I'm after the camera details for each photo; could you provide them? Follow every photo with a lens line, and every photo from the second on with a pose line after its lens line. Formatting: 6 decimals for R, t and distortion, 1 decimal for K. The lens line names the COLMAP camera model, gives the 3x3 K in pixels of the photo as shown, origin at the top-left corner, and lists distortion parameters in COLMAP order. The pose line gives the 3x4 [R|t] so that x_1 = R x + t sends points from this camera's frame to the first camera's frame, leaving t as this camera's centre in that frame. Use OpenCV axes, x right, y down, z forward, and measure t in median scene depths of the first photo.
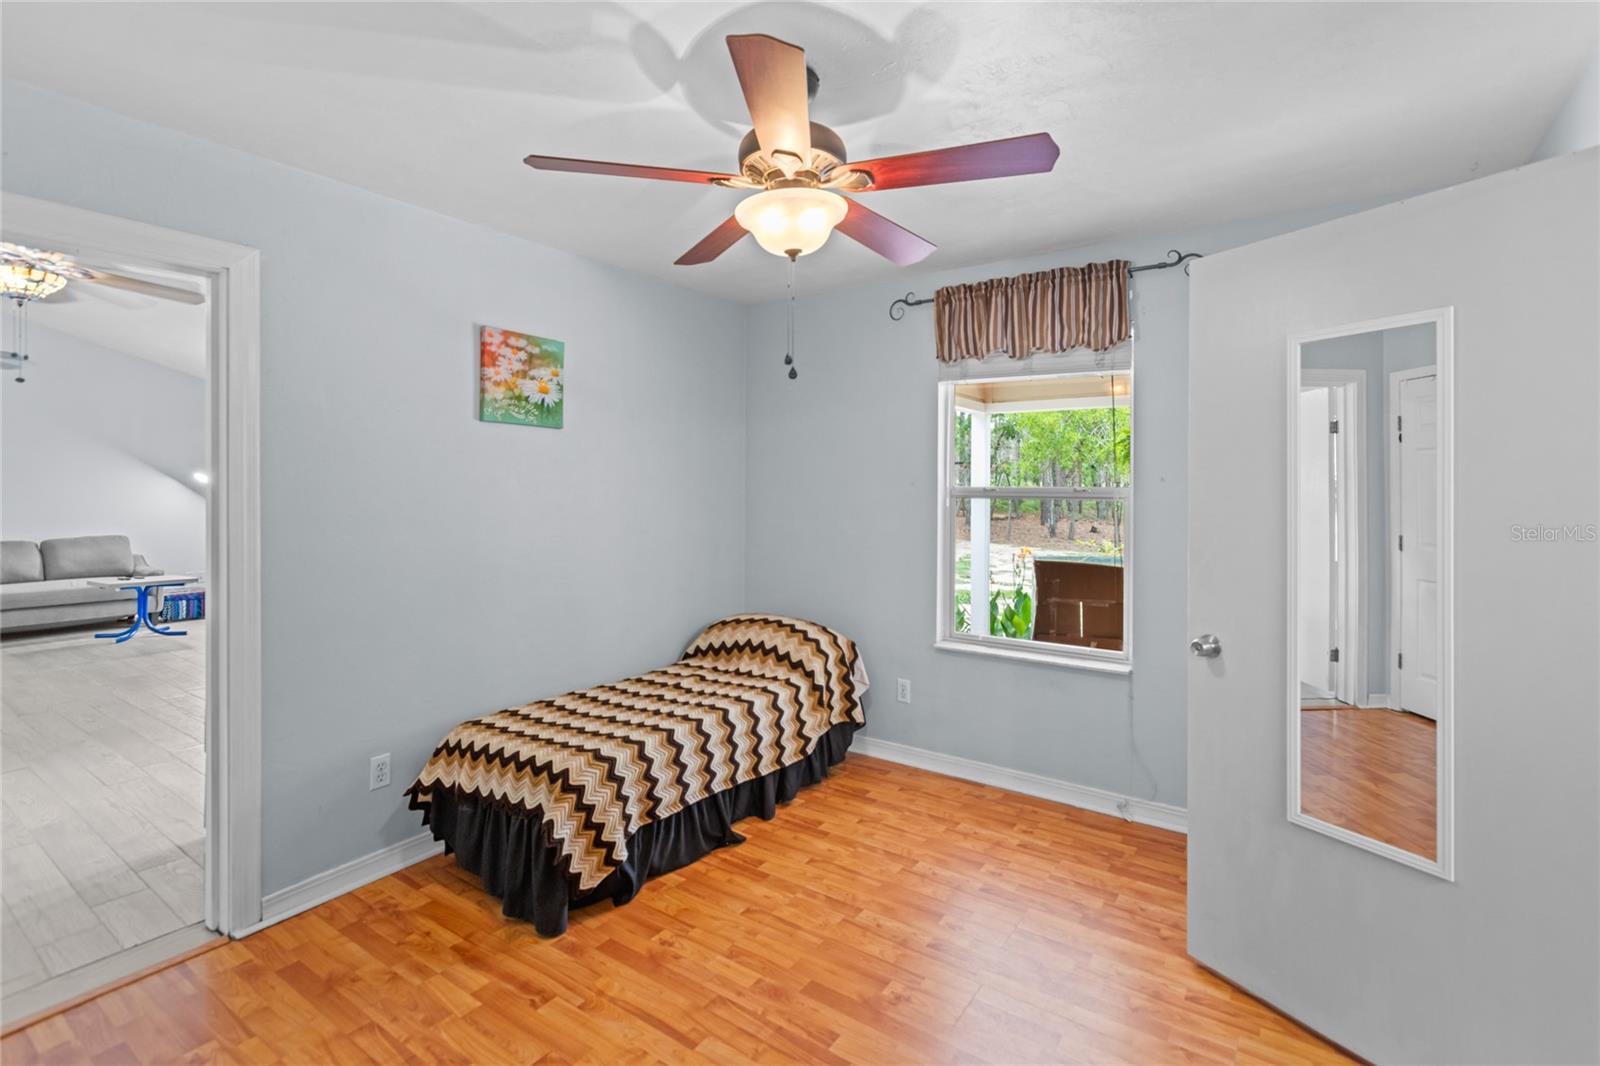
lens RADIAL K [[738.0, 0, 799.8], [0, 738.0, 493.2], [0, 0, 1]] dist [0.002403, -0.000135]
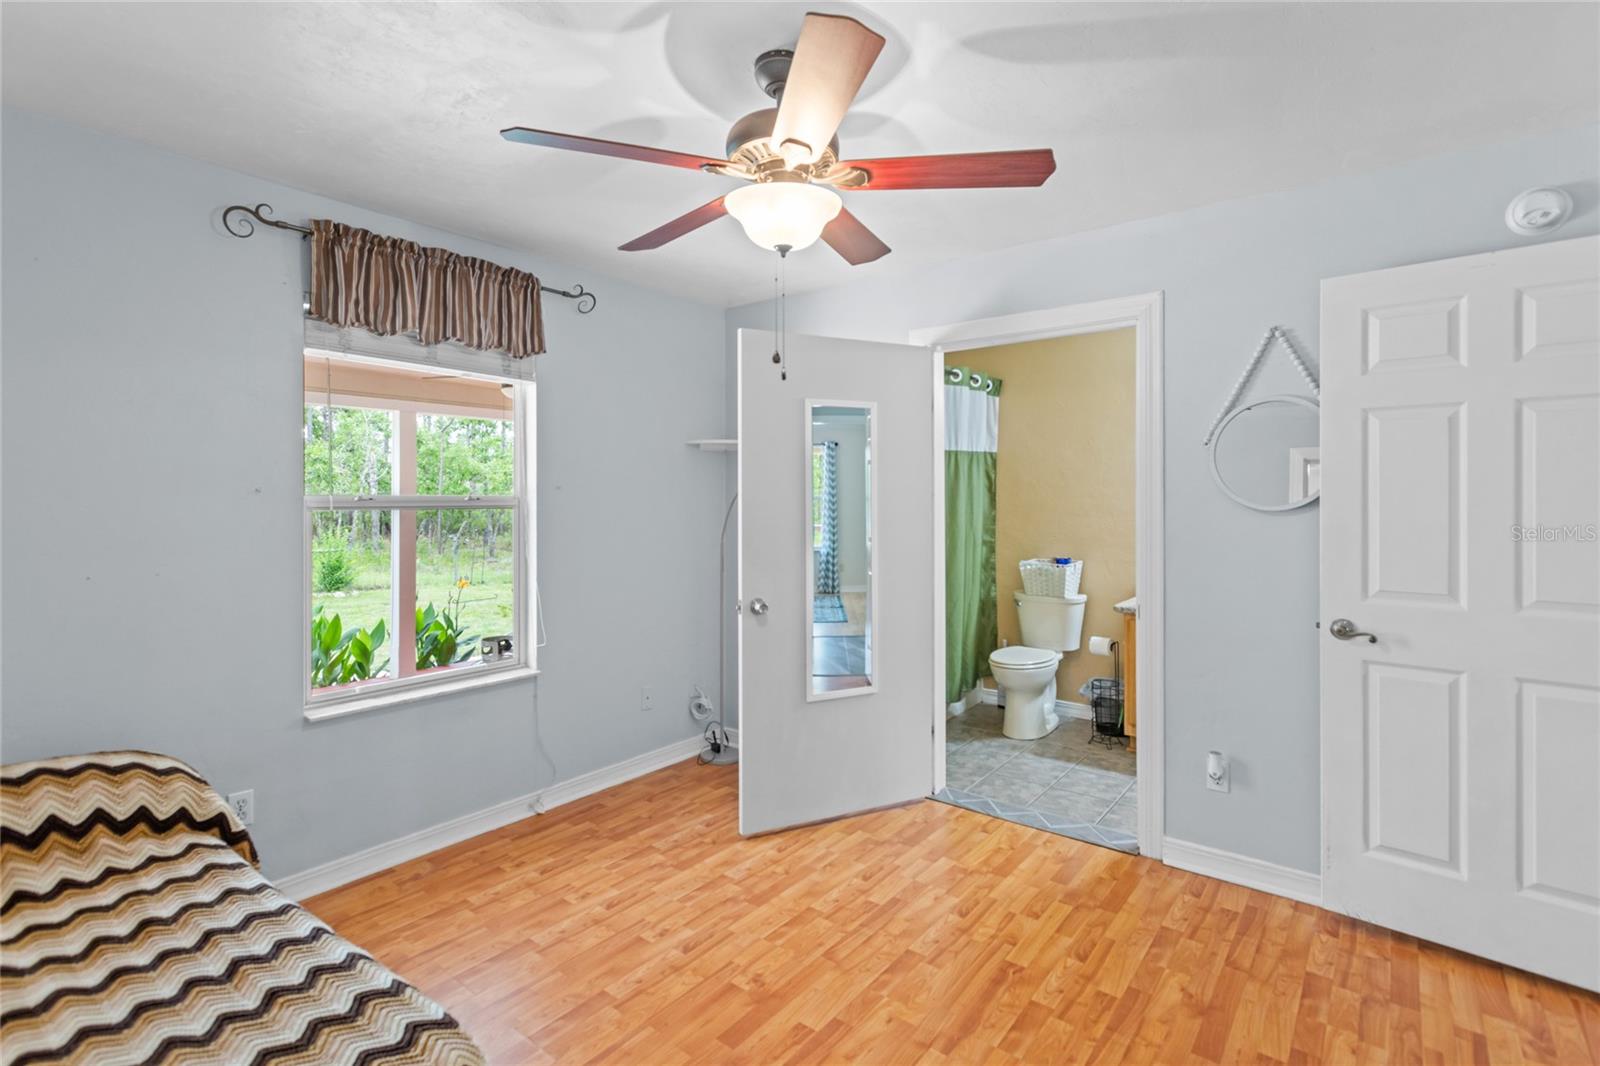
lens RADIAL K [[766.9, 0, 805.1], [0, 766.9, 504.7], [0, 0, 1]] dist [0.000251, -0.000338]
pose [[0.047706, -0.012996, 0.998777, -0.640486], [0.012640, 0.999843, 0.012406, -0.003111], [-0.998781, 0.012033, 0.047863, 0.591558]]
